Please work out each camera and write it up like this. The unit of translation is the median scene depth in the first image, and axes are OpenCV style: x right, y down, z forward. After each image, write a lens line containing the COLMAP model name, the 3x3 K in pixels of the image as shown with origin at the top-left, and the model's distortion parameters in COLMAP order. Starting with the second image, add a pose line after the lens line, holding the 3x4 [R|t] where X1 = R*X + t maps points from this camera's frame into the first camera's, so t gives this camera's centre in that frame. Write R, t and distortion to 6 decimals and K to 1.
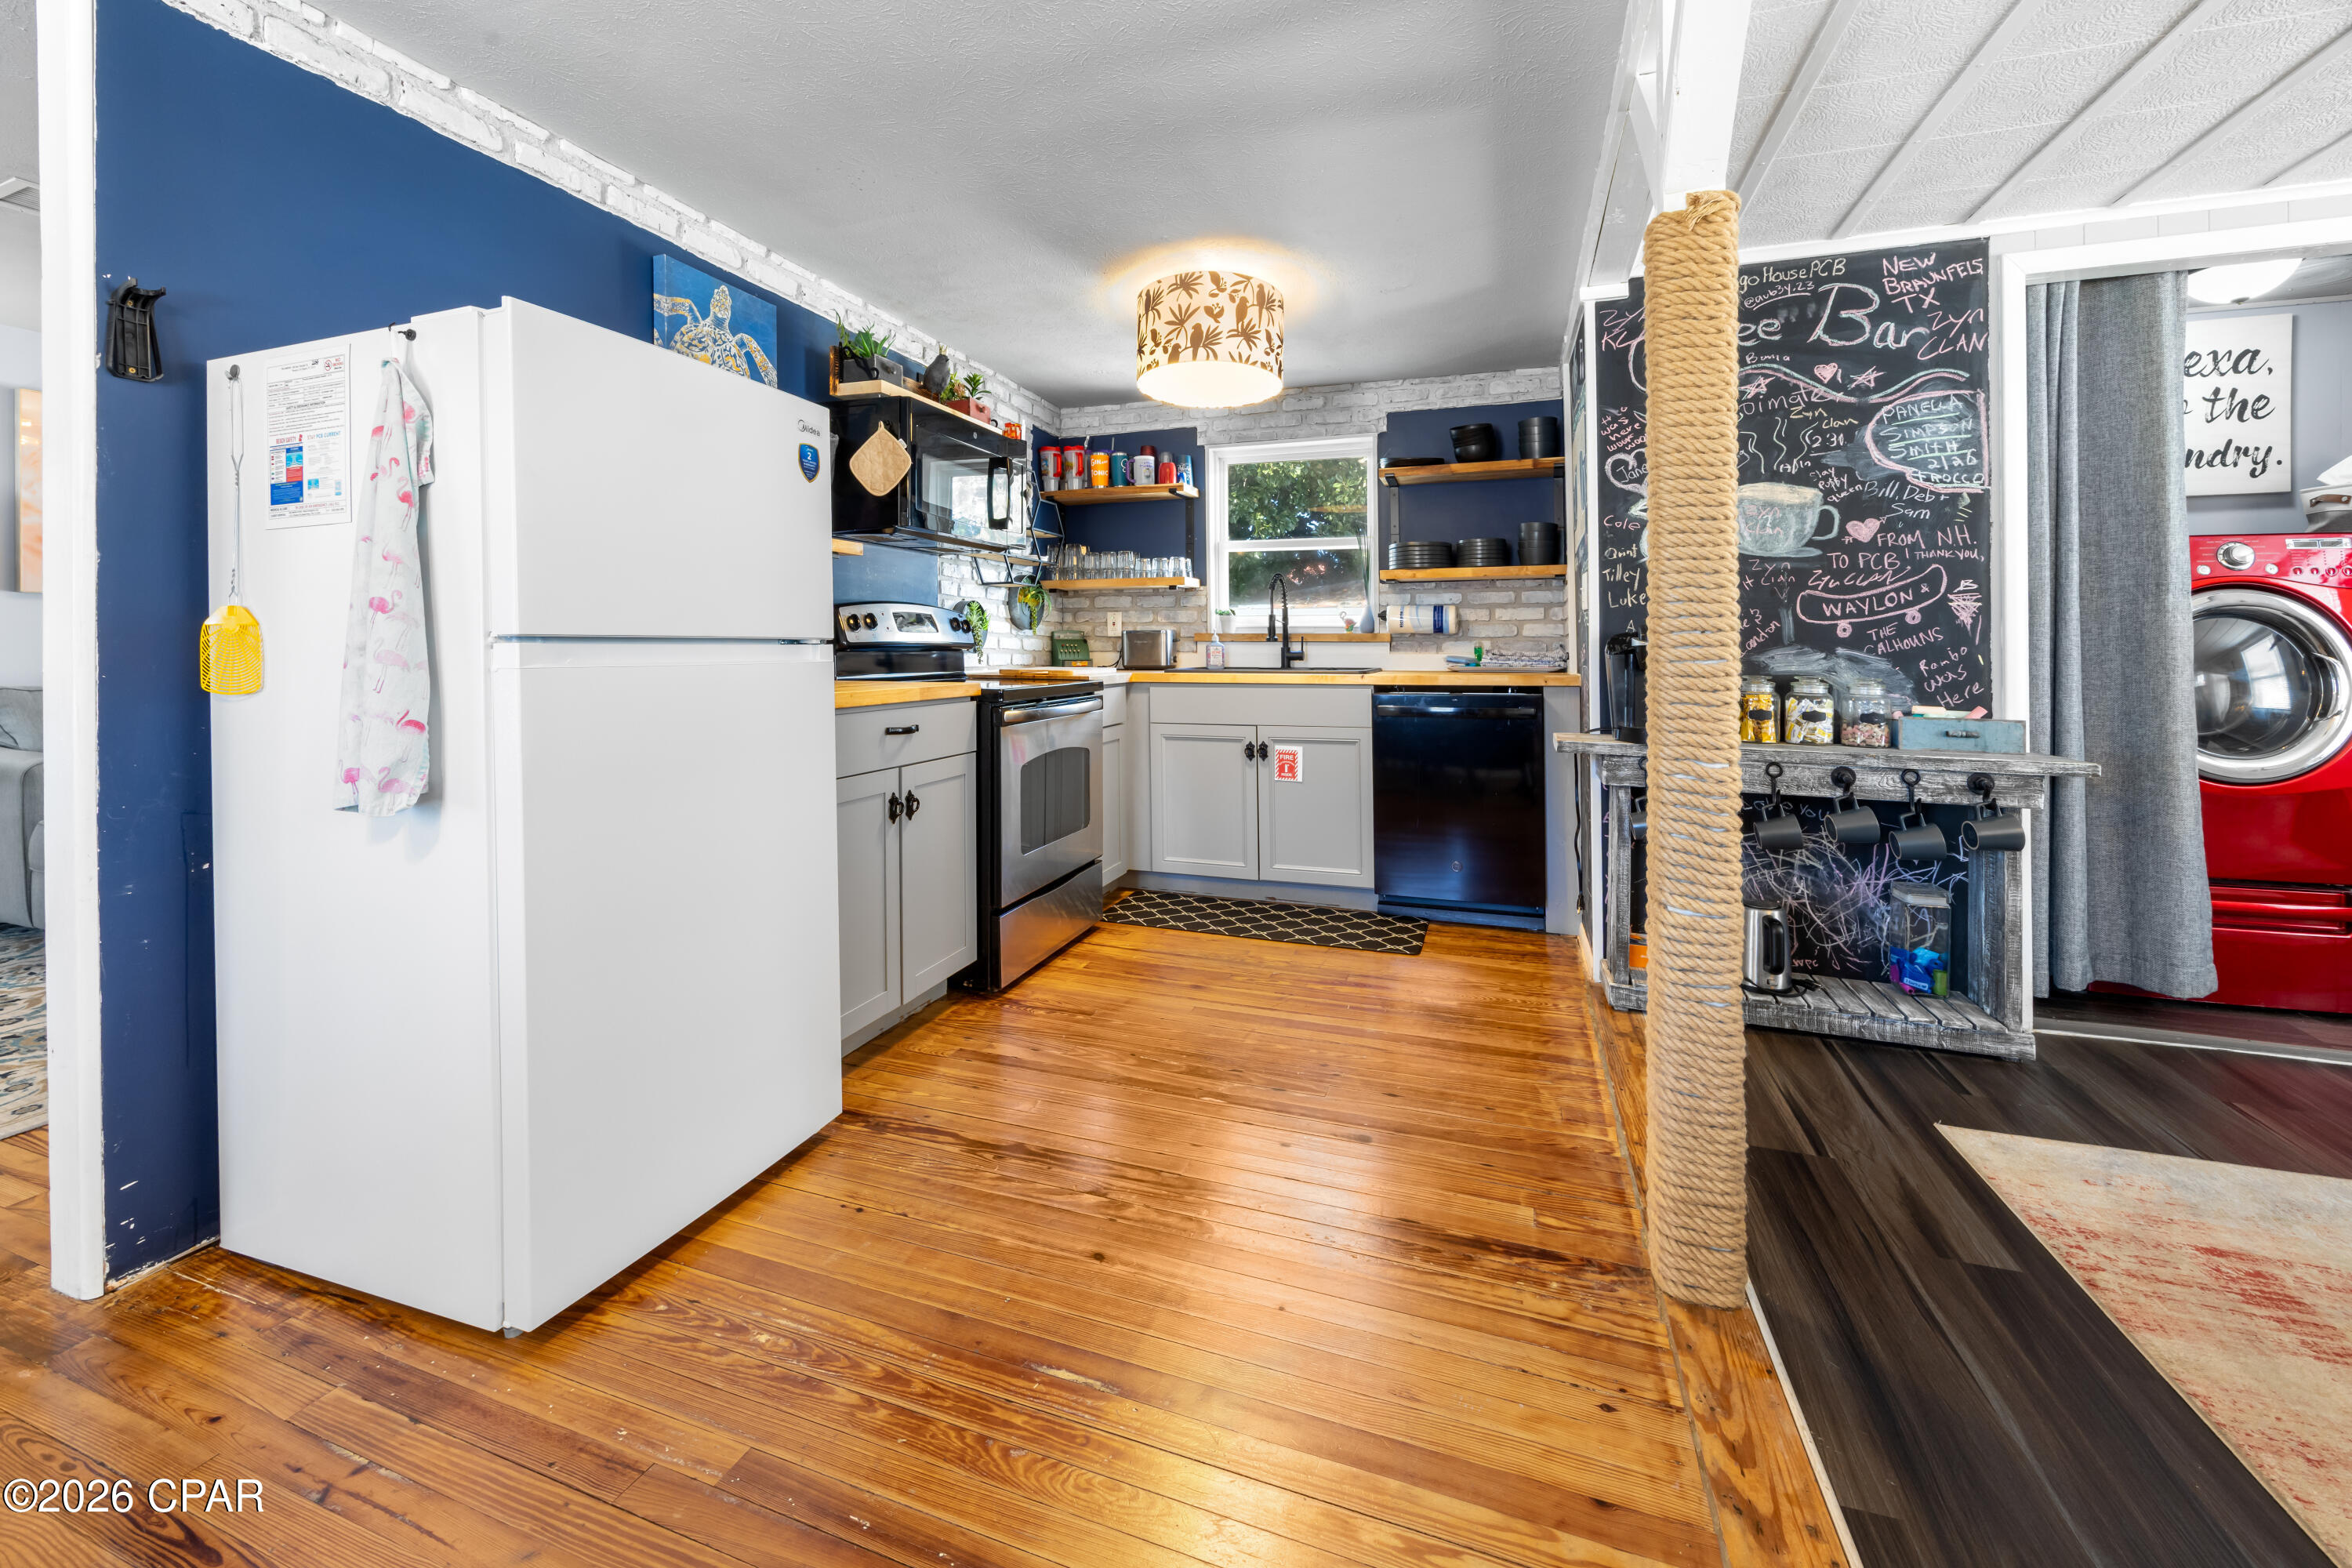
lens RADIAL K [[931.1, 0, 1194.5], [0, 931.1, 647.1], [0, 0, 1]] dist [0.001227, 0.000238]
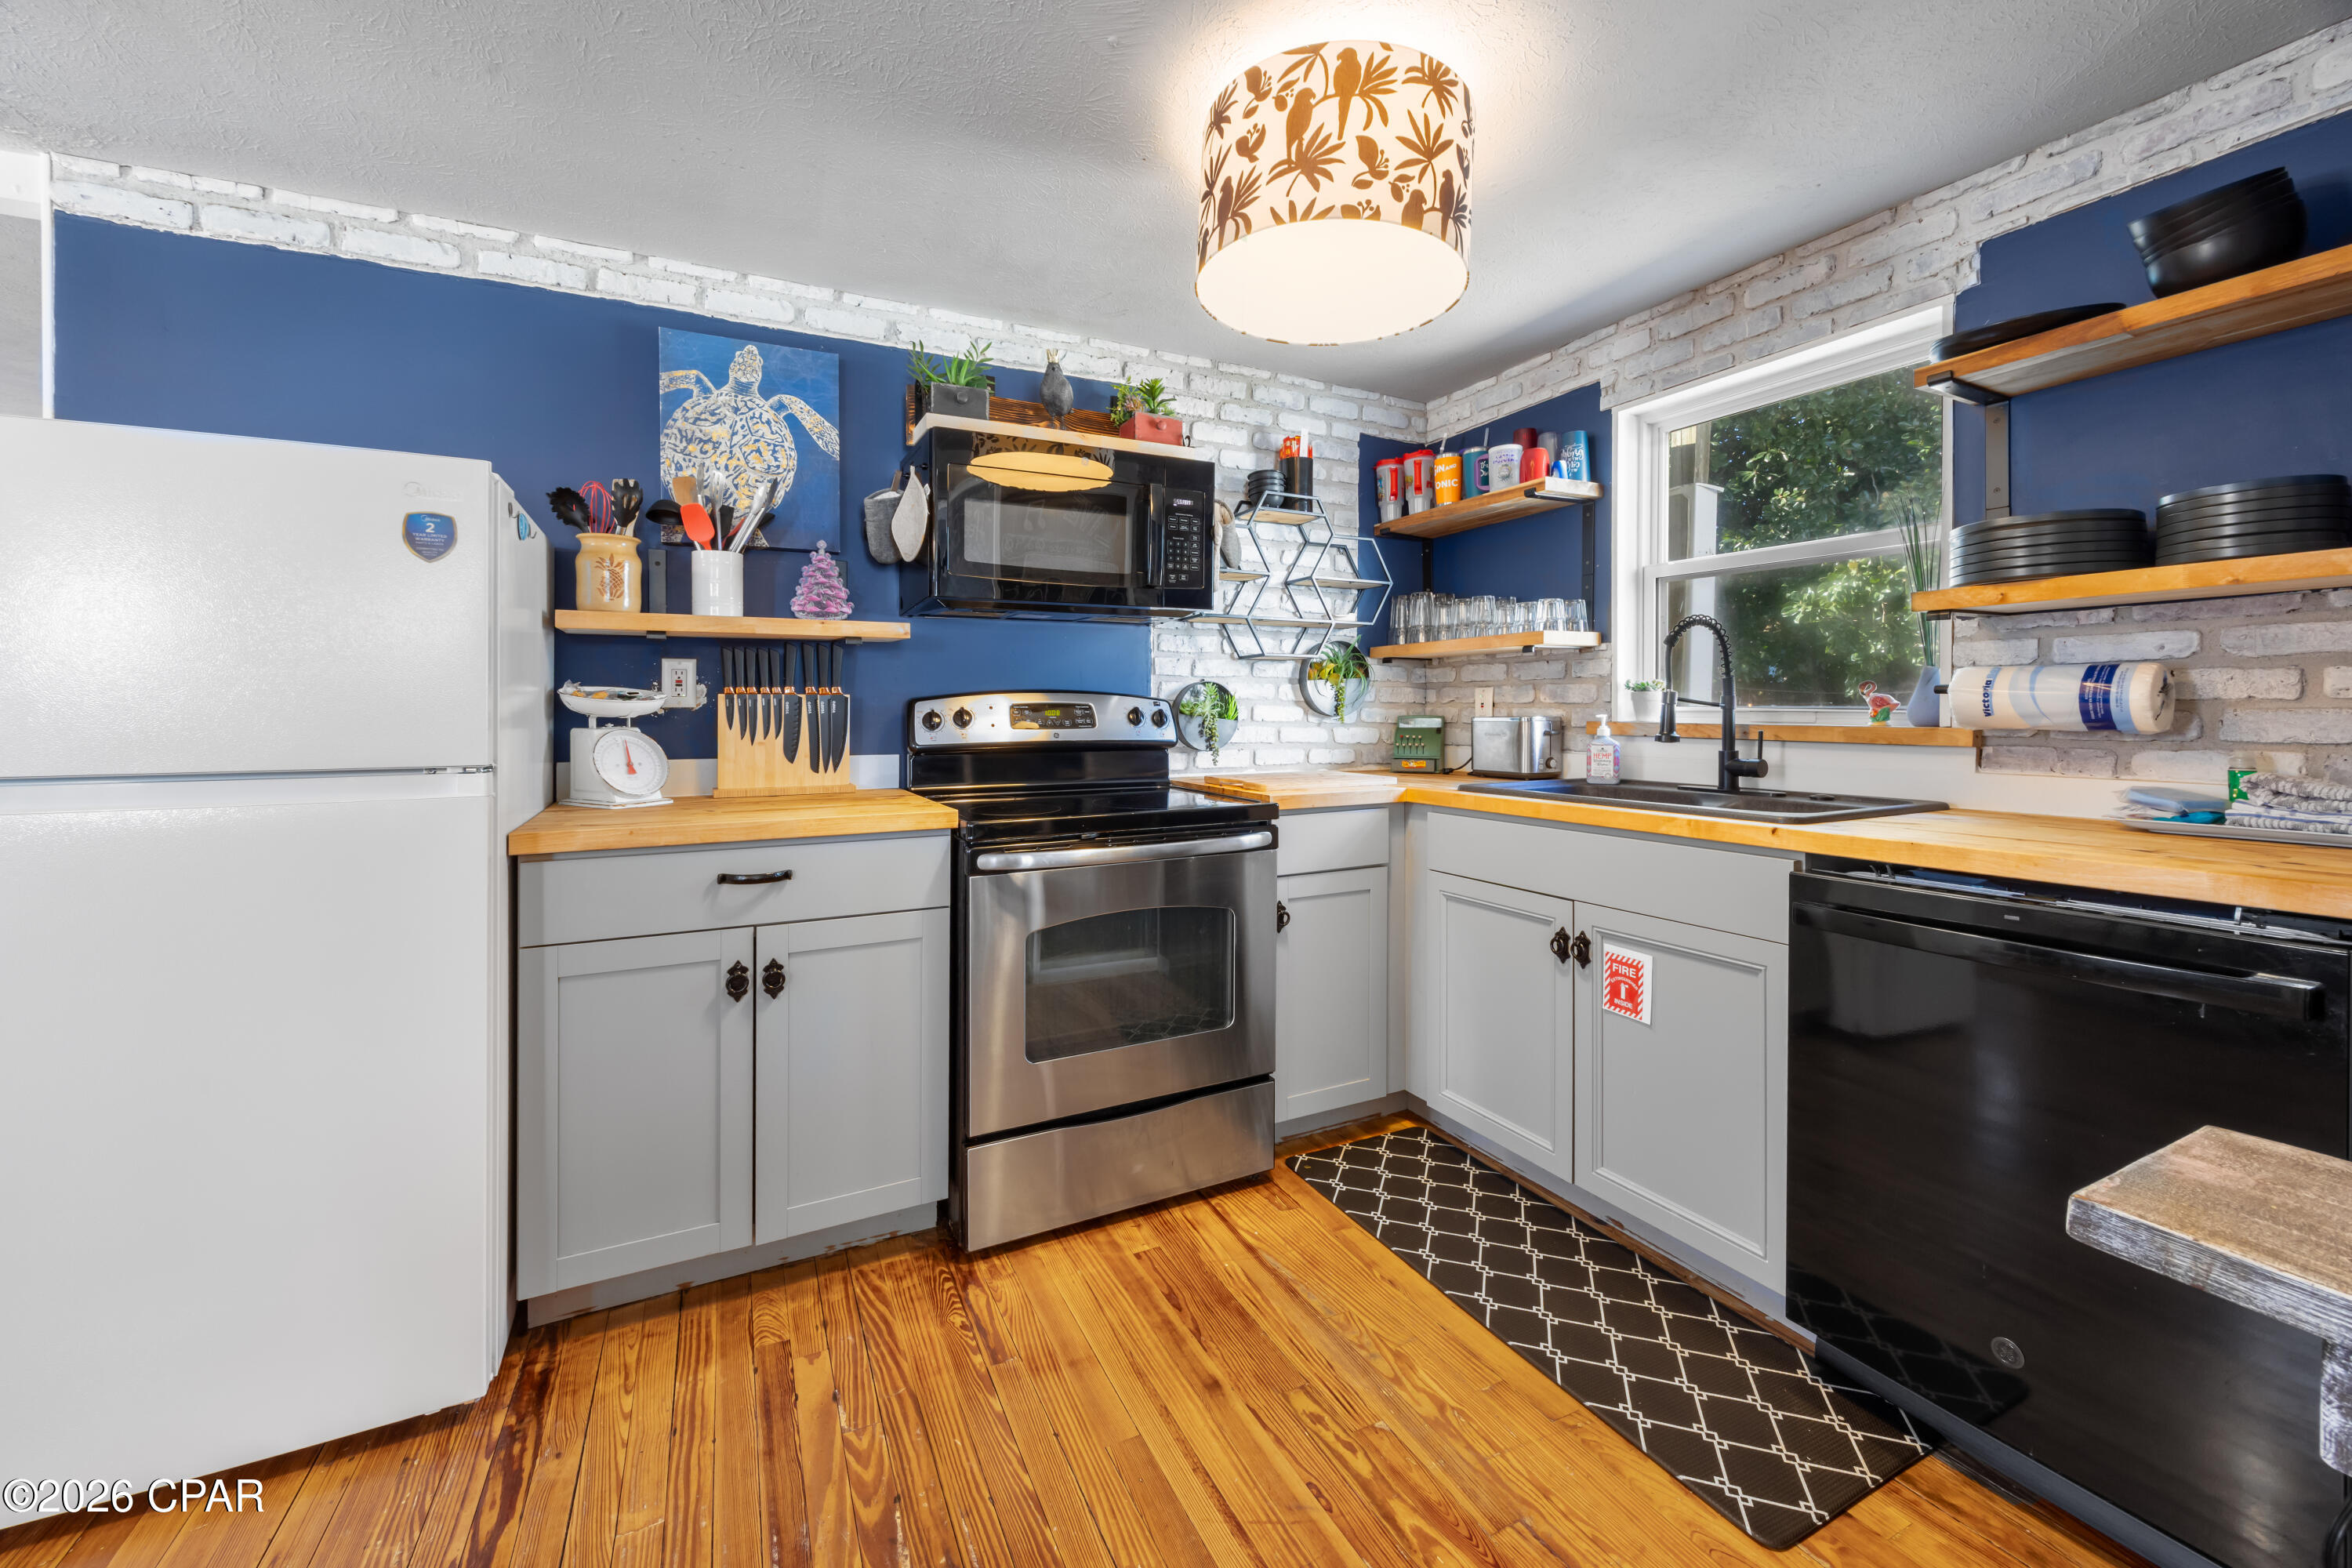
lens RADIAL K [[942.5, 0, 1199.8], [0, 942.5, 709.3], [0, 0, 1]] dist [0.002255, -0.000156]
pose [[0.713912, 0.002641, -0.700230, 0.408115], [0.000841, 0.999989, 0.004629, -0.042314], [0.700235, -0.003894, 0.713902, 0.621140]]
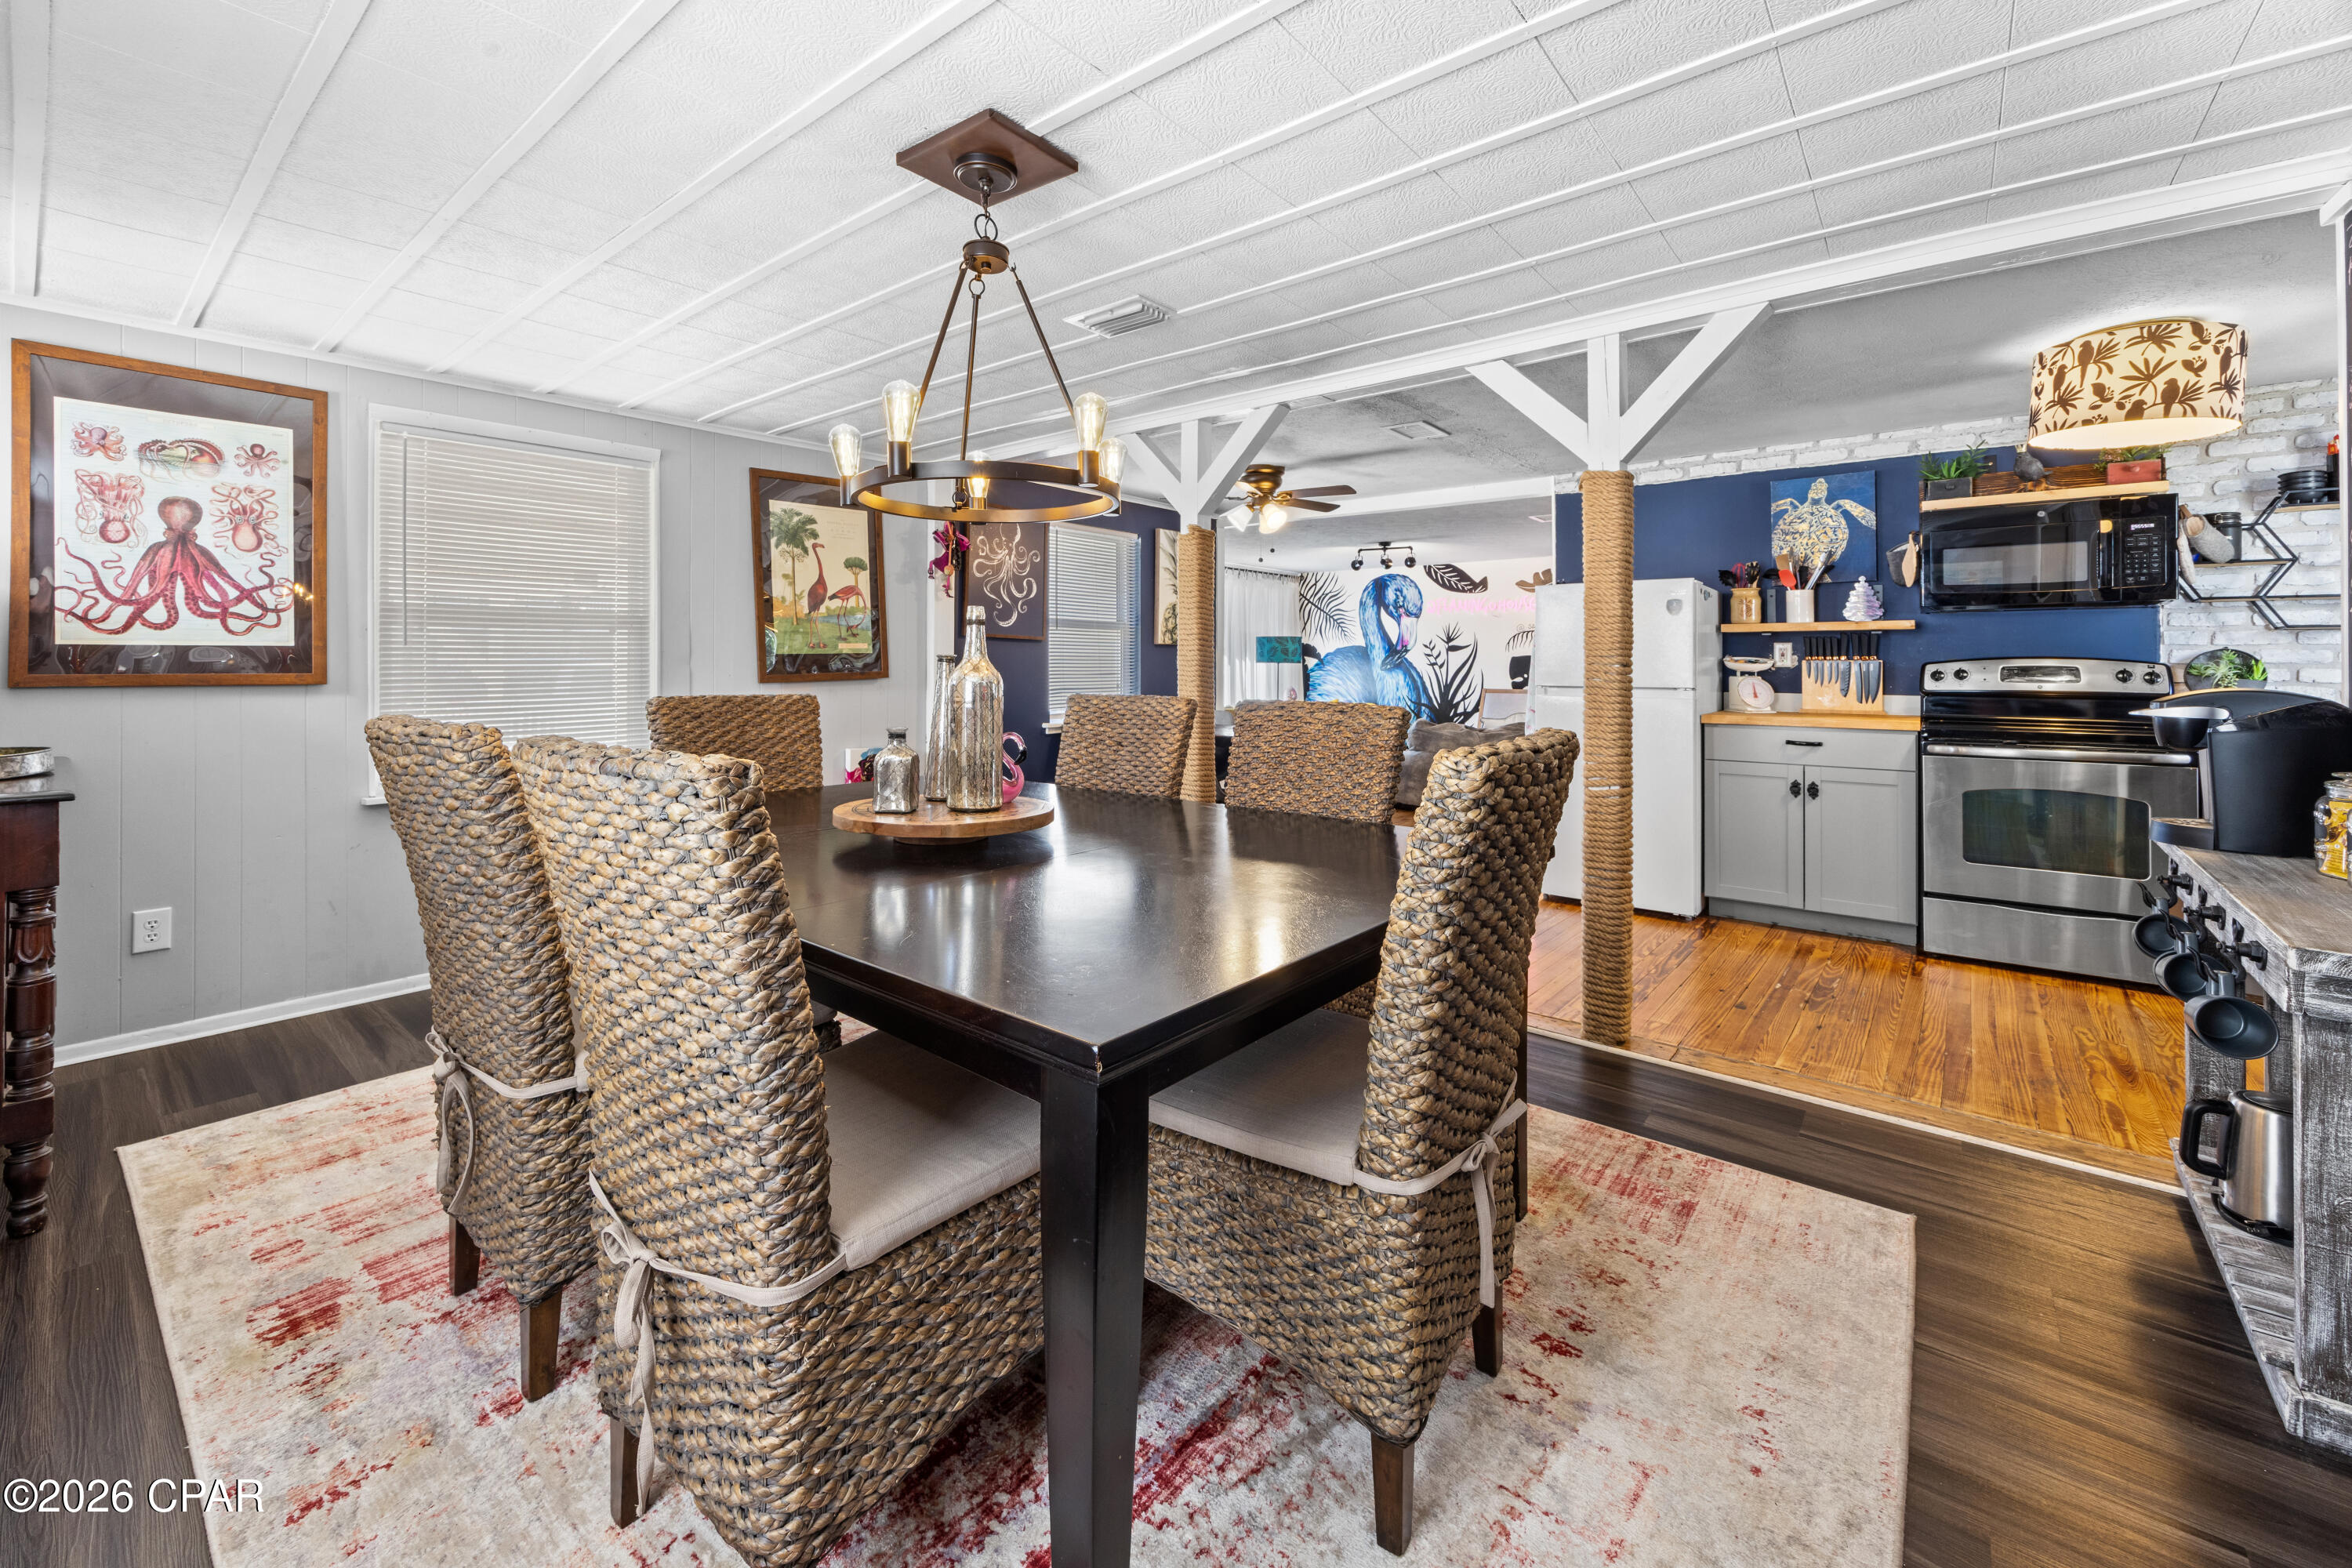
lens RADIAL K [[942.5, 0, 1151.8], [0, 942.5, 653.2], [0, 0, 1]] dist [0.002255, -0.000156]
pose [[-0.364382, -0.015308, -0.931124, 1.463243], [-0.004819, 0.999882, -0.014552, -0.035704], [0.931237, -0.000815, -0.364413, 0.462551]]
